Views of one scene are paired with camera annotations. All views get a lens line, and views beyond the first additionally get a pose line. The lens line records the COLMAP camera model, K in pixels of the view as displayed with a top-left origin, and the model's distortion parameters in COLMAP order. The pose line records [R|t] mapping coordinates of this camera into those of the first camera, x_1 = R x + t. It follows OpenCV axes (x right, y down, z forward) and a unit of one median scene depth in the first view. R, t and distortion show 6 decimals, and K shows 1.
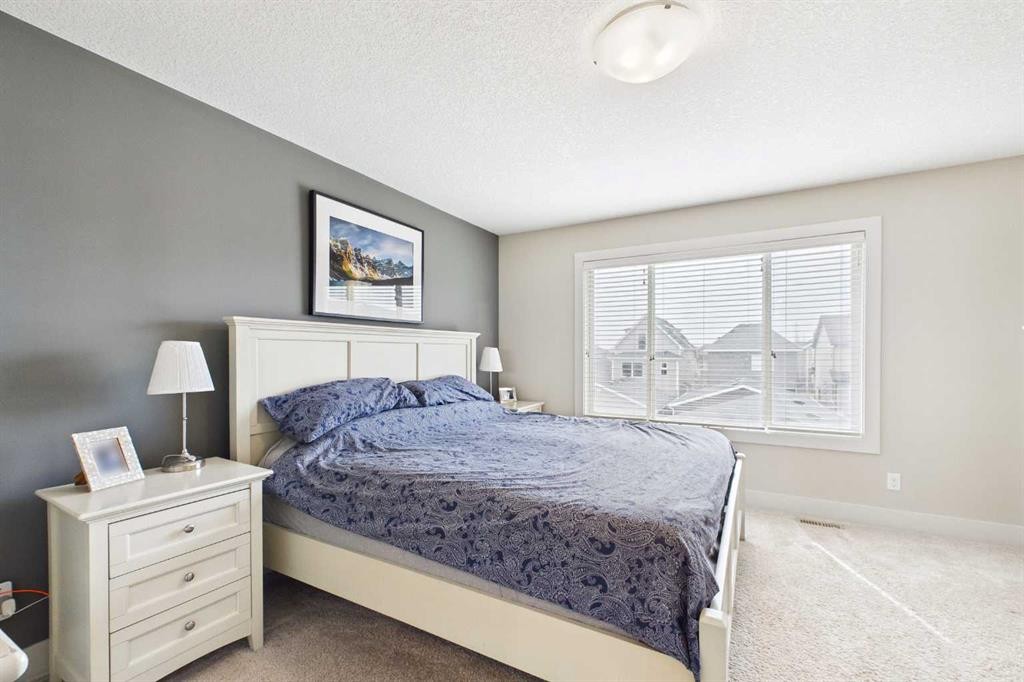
lens RADIAL K [[431.7, 0, 514.7], [0, 431.7, 349.6], [0, 0, 1]] dist [0.001665, -0.000155]
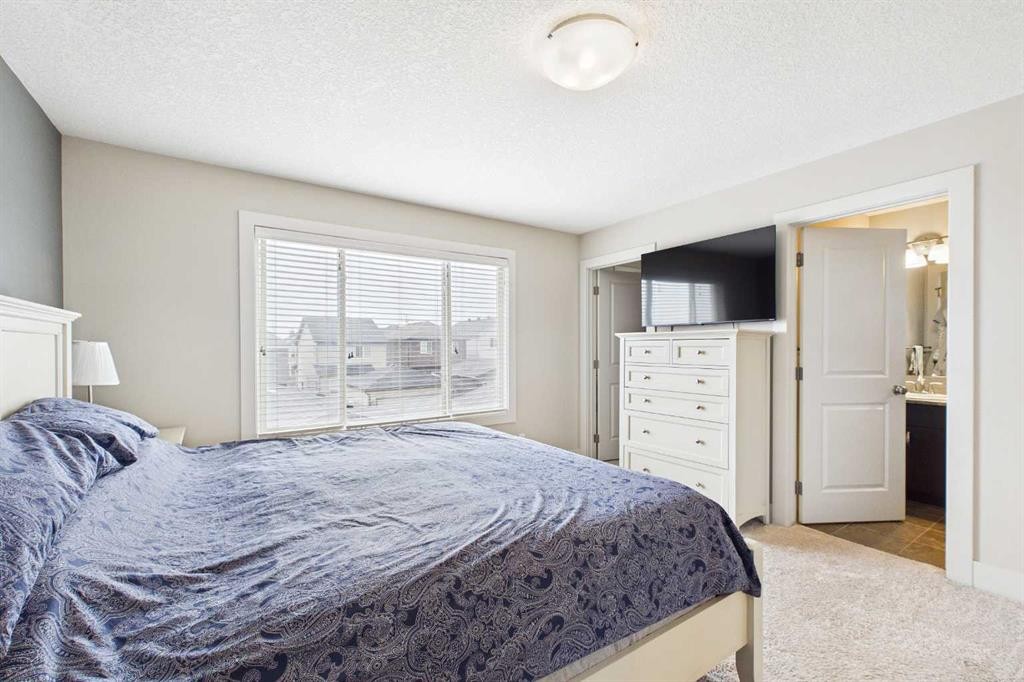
lens RADIAL K [[431.7, 0, 513.1], [0, 431.7, 345.1], [0, 0, 1]] dist [0.001665, -0.000155]
pose [[0.454453, 0.005660, 0.890753, -0.721705], [-0.003256, 0.999984, -0.004692, 0.003020], [-0.890765, -0.000768, 0.454464, 0.692777]]
